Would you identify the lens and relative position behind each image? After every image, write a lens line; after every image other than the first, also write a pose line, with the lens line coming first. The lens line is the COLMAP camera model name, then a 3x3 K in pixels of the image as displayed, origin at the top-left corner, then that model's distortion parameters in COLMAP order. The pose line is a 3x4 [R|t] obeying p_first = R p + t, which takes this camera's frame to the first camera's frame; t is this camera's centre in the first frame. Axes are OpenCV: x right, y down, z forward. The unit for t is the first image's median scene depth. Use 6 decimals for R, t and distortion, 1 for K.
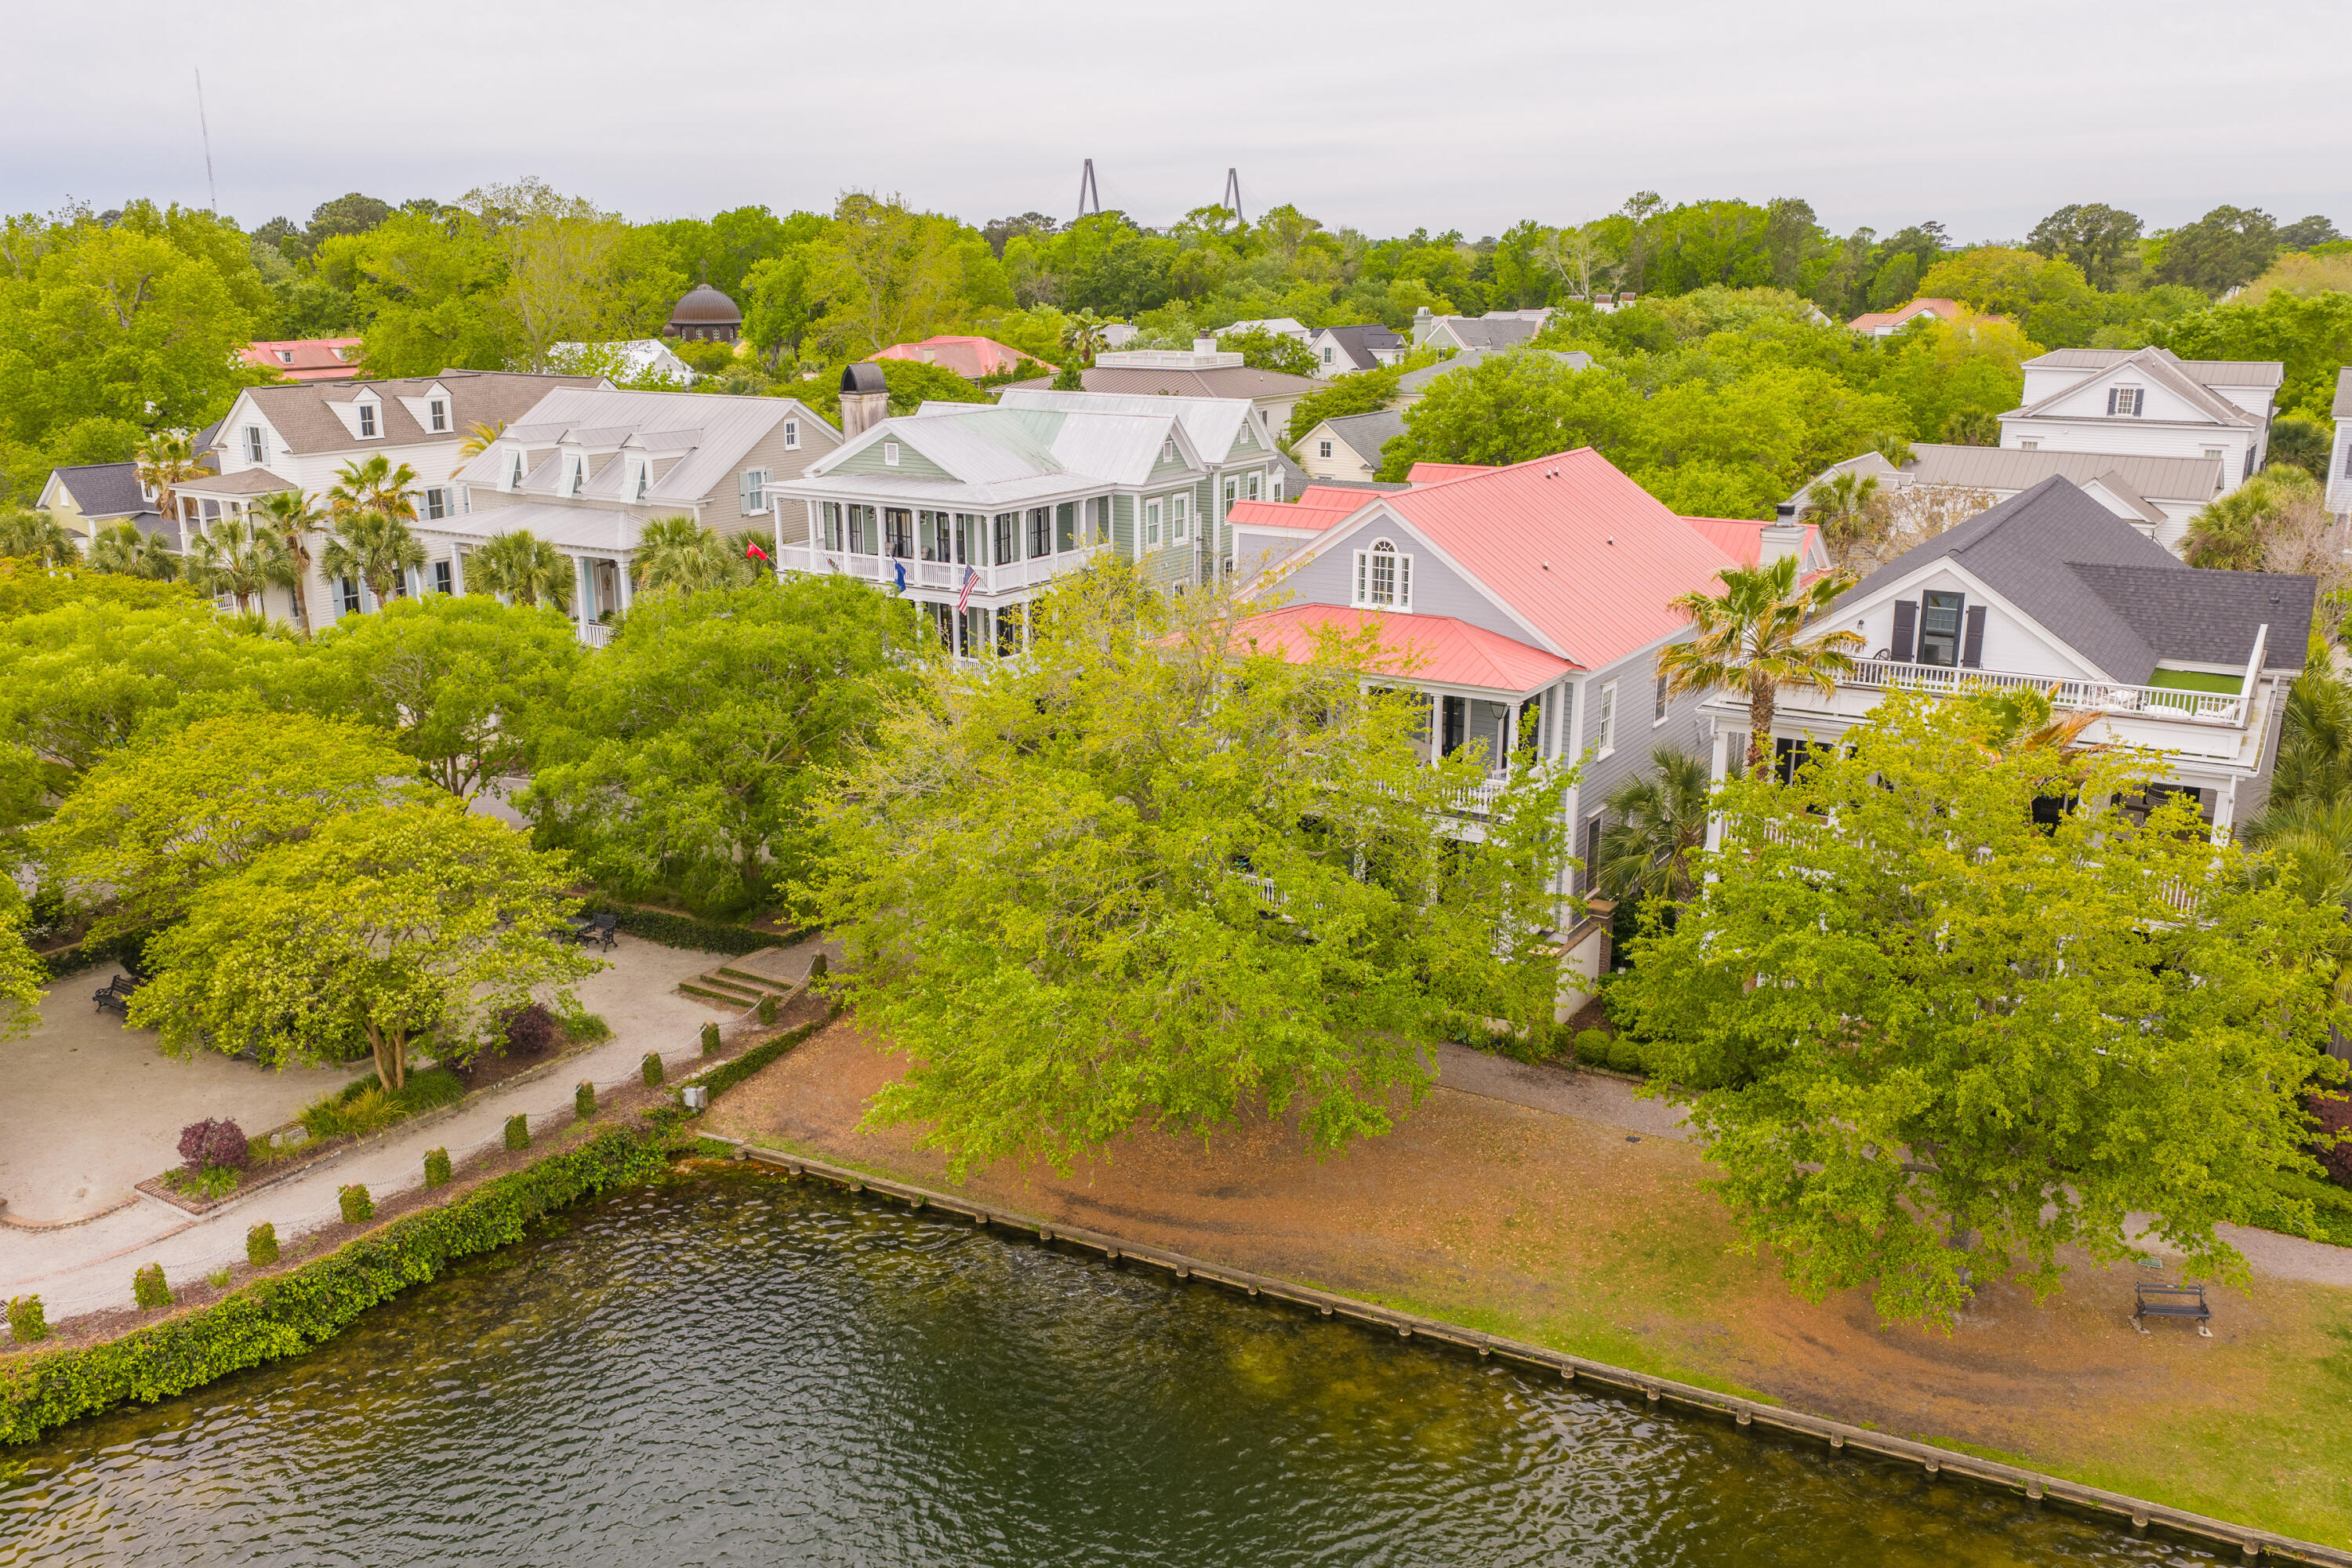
lens RADIAL K [[1940.9, 0, 1176.0], [0, 1940.9, 784.0], [0, 0, 1]] dist [0.025772, -0.057777]
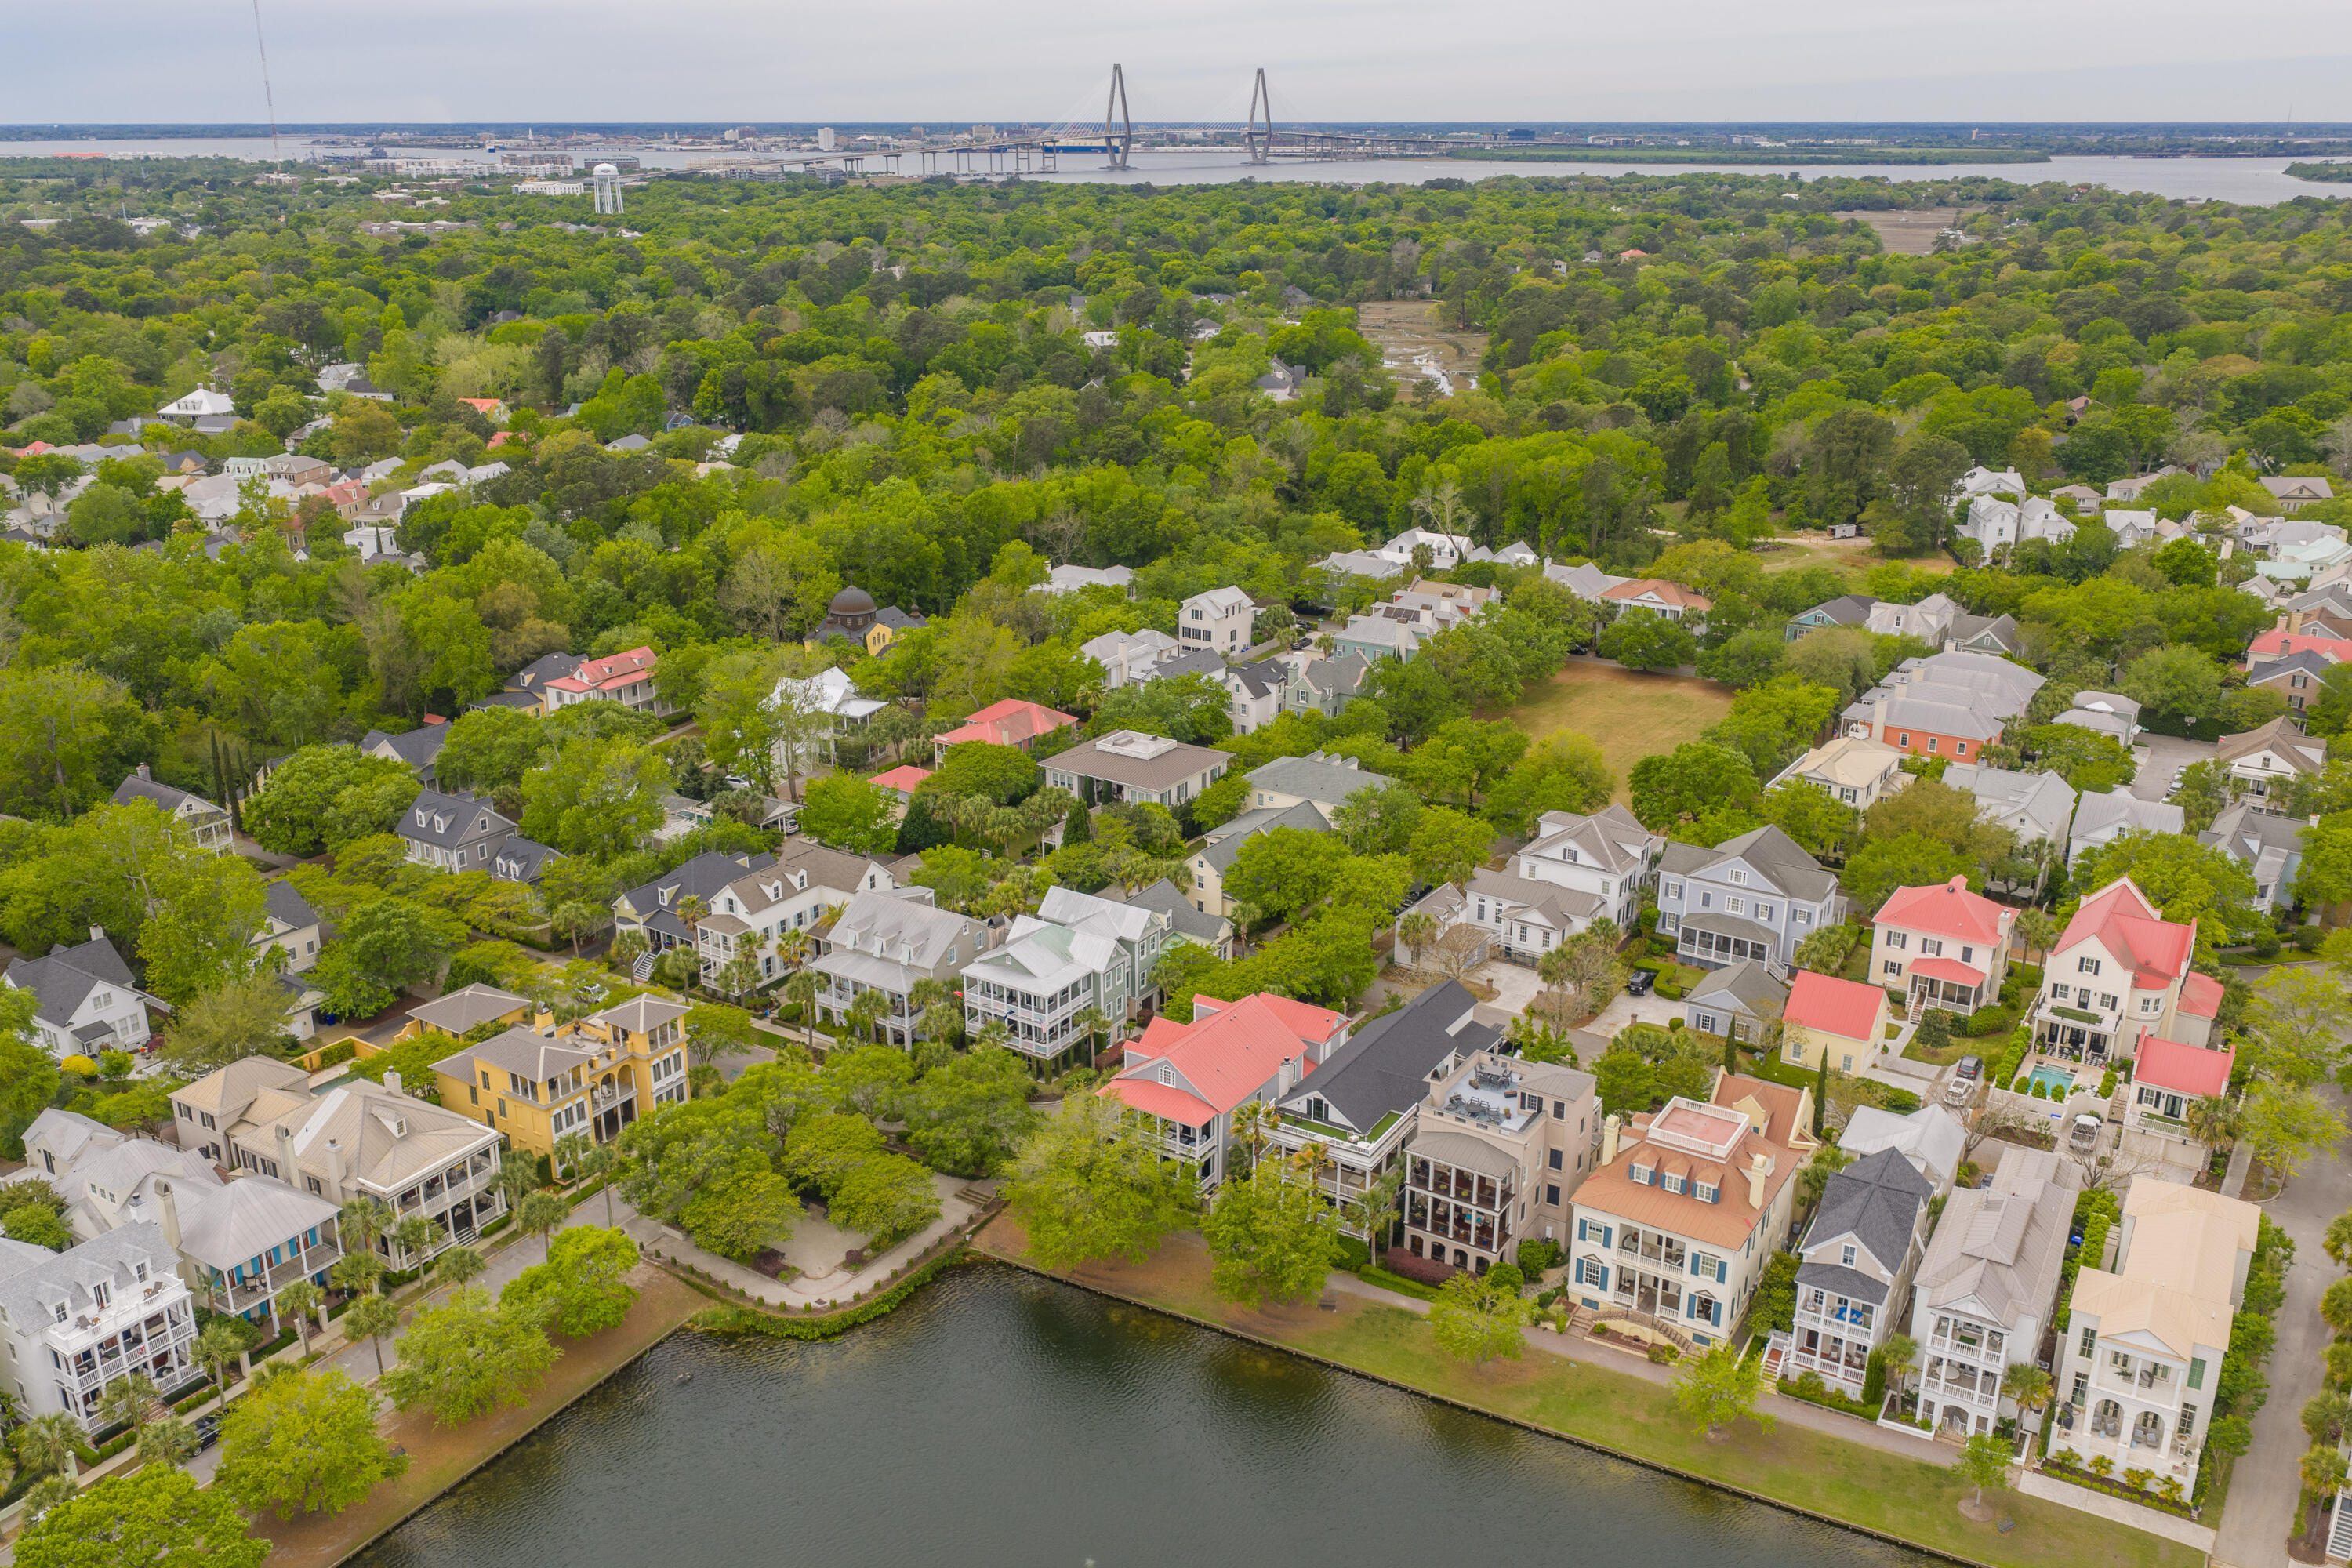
lens RADIAL K [[1940.9, 0, 1176.0], [0, 1940.9, 784.0], [0, 0, 1]] dist [0.025772, -0.057777]
pose [[0.999877, 0.005659, -0.014626, 0.176082], [-0.004706, 0.997913, 0.064396, -0.863380], [0.014960, -0.064319, 0.997817, -2.403426]]
